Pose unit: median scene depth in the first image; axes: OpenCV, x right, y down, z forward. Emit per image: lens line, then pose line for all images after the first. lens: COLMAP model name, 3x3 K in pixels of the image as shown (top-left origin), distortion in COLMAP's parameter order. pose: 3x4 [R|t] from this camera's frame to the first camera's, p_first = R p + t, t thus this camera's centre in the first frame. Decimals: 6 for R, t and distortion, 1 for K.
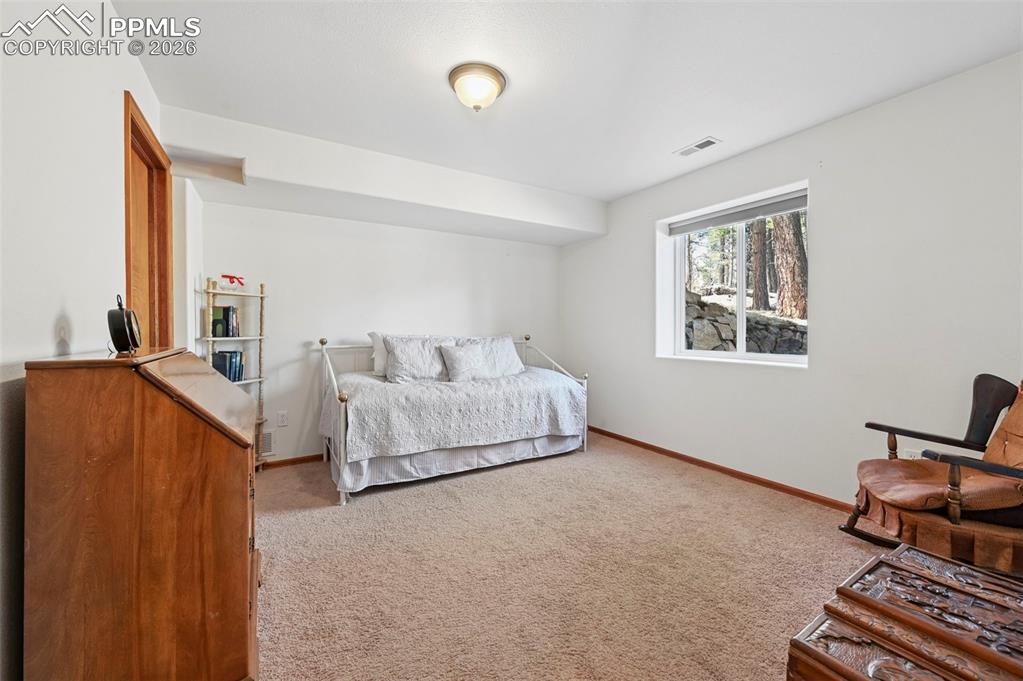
lens RADIAL K [[412.3, 0, 510.6], [0, 412.3, 334.6], [0, 0, 1]] dist [0.002519, 0.000157]
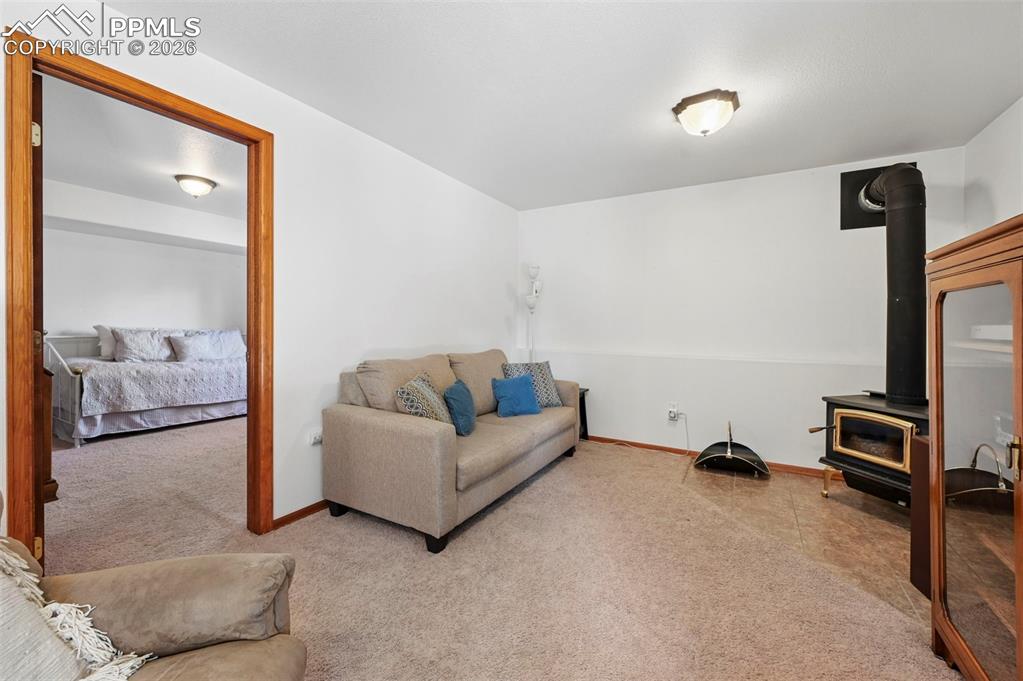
lens RADIAL K [[412.3, 0, 513.9], [0, 412.3, 329.8], [0, 0, 1]] dist [0.002519, 0.000157]
pose [[0.869819, 0.004451, 0.493350, 0.160214], [-0.001962, 0.999983, -0.005562, 0.014673], [-0.493367, 0.003871, 0.869813, -0.814804]]
